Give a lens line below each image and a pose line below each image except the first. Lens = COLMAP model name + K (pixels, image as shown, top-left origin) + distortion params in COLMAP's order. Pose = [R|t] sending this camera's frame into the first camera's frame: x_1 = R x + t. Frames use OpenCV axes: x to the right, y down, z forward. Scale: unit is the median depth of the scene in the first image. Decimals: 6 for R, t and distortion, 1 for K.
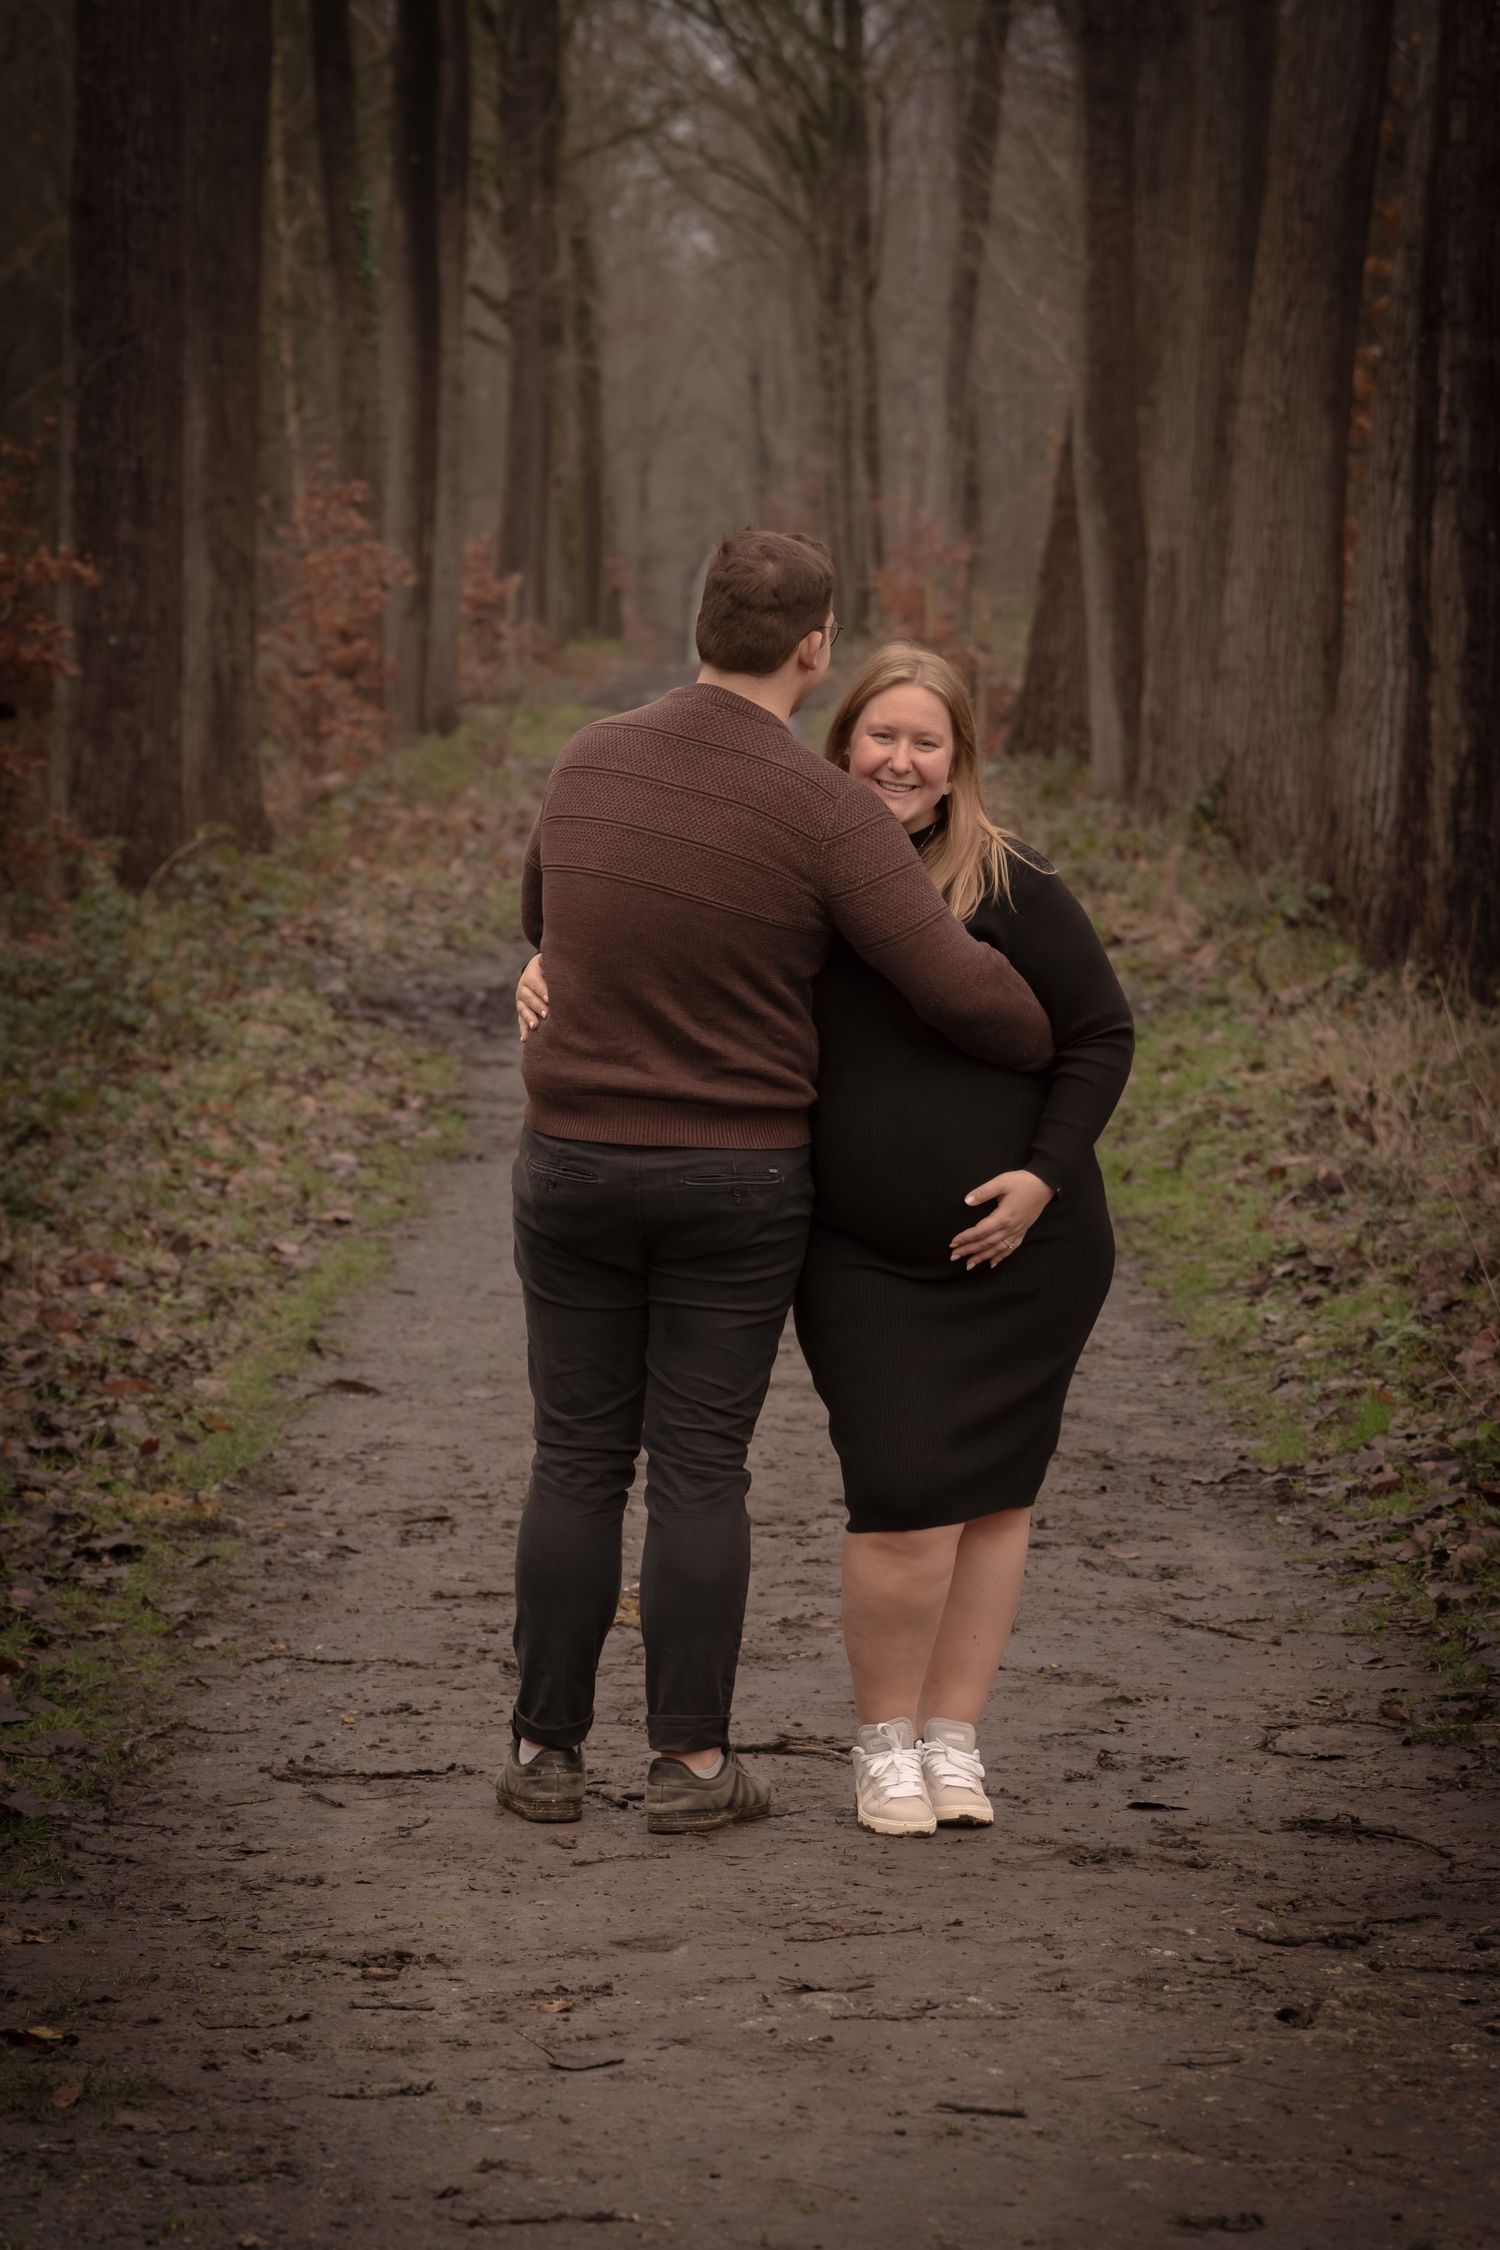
lens RADIAL K [[6615.9, 0, 749.7], [0, 6615.9, 1090.9], [0, 0, 1]] dist [0.107202, 0.709793]
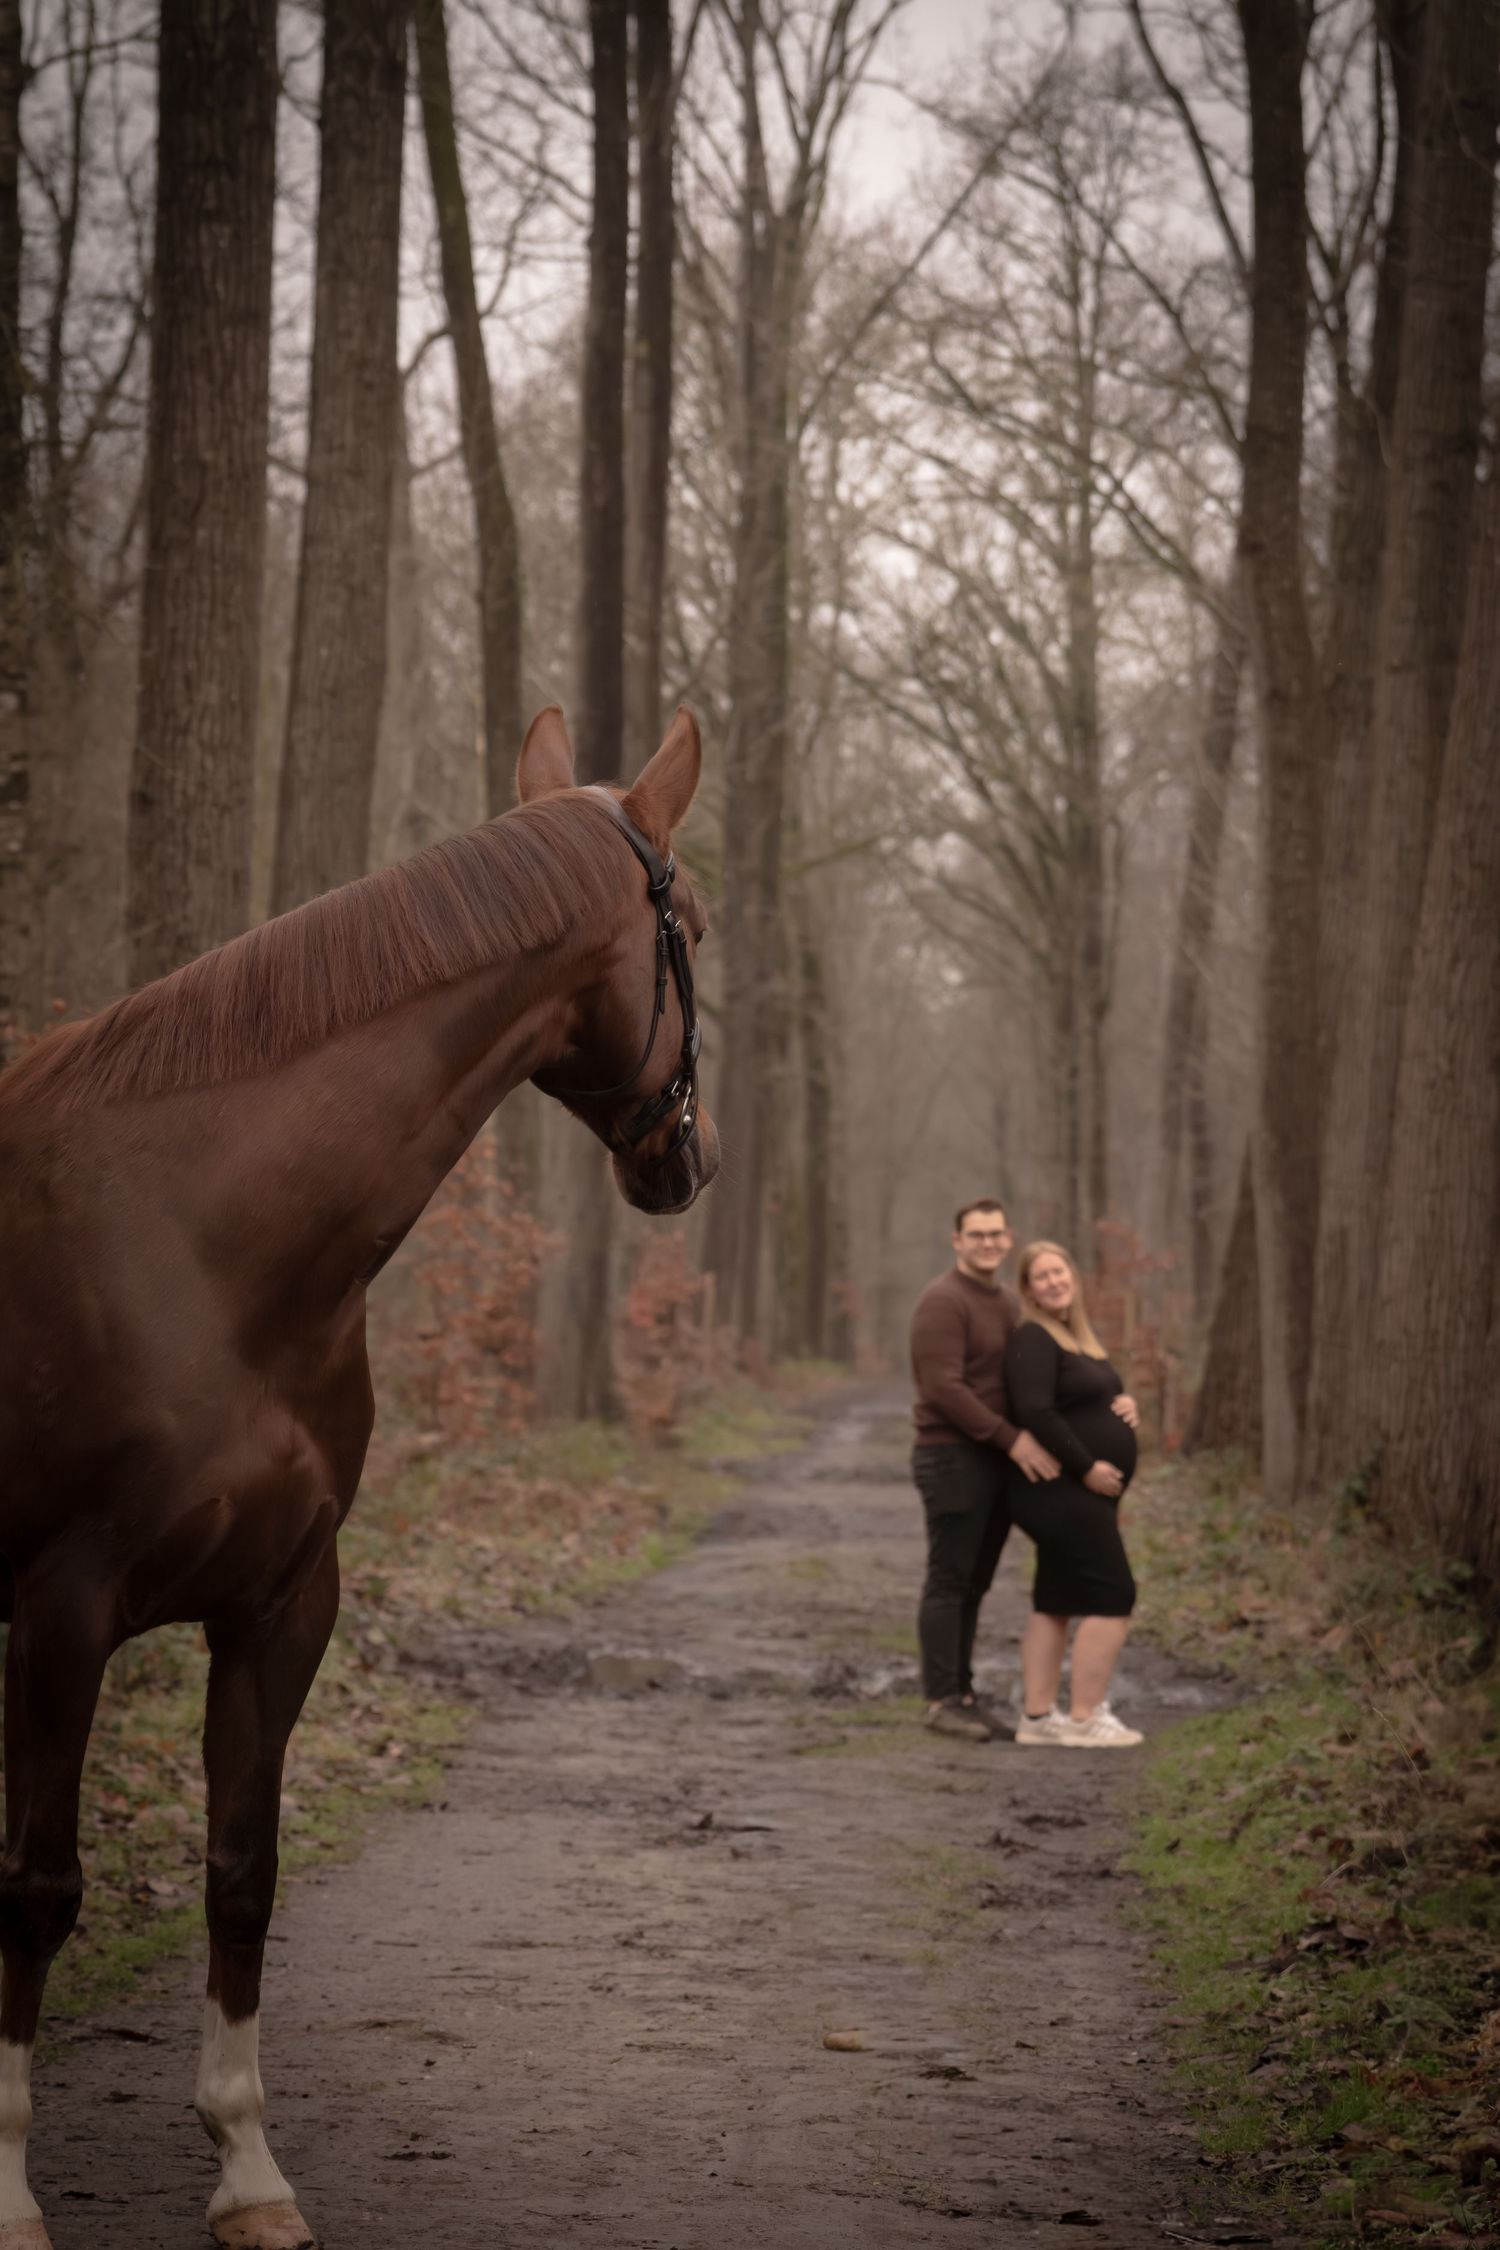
lens RADIAL K [[6674.9, 0, 751.5], [0, 6674.9, 1120.2], [0, 0, 1]] dist [0.130054, 0.057570]
pose [[0.999007, 0.025729, -0.036377, 0.035184], [-0.029424, 0.994040, -0.104971, 0.013437], [0.033459, 0.105937, 0.993810, 0.125967]]
